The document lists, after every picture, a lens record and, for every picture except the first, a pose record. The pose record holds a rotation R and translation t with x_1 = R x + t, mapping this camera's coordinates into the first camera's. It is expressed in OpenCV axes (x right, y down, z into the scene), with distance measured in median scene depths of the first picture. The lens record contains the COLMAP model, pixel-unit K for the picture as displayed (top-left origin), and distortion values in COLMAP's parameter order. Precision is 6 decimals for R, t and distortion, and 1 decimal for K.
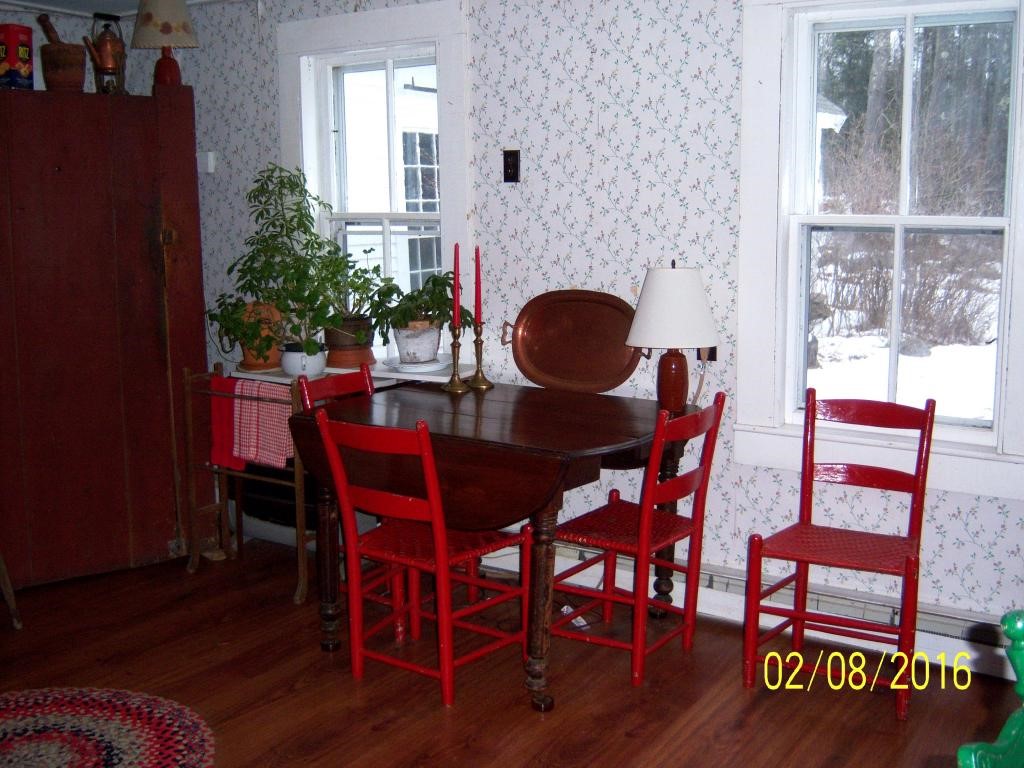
lens RADIAL K [[1081.8, 0, 531.0], [0, 1081.8, 381.6], [0, 0, 1]] dist [-0.111945, 0.035774]
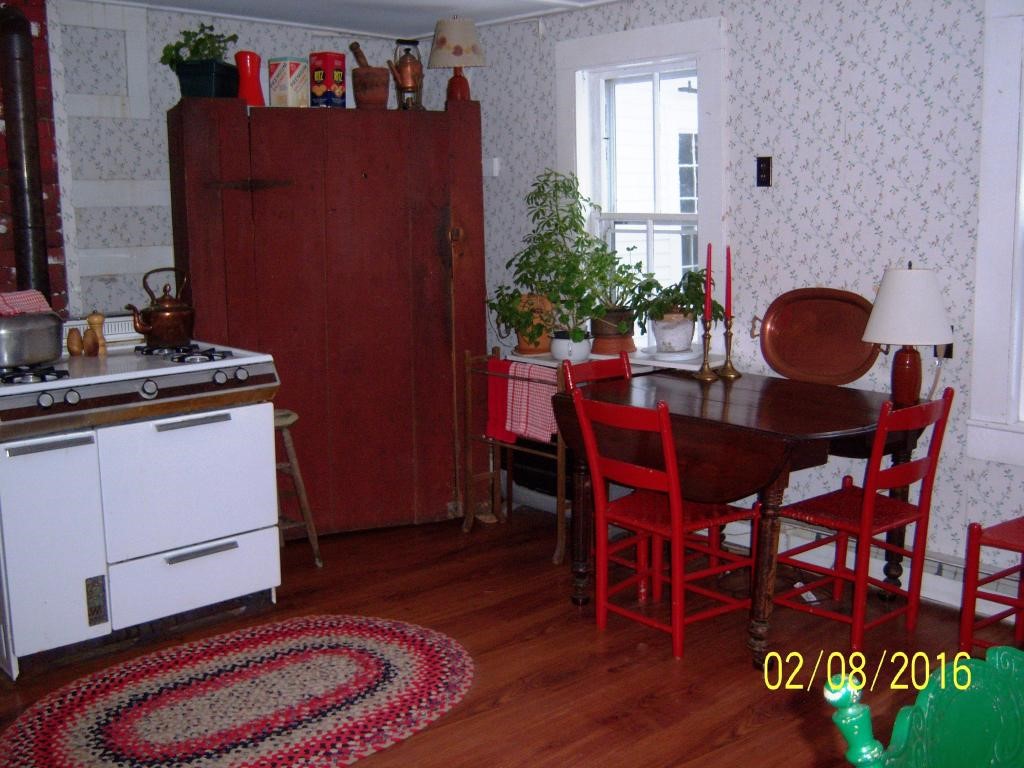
lens RADIAL K [[1081.8, 0, 531.0], [0, 1081.8, 381.6], [0, 0, 1]] dist [-0.111945, 0.035774]
pose [[0.965195, 0.035557, -0.259101, 0.042441], [-0.033683, 0.999364, 0.011670, 0.004798], [0.259351, -0.002537, 0.965780, -0.094129]]
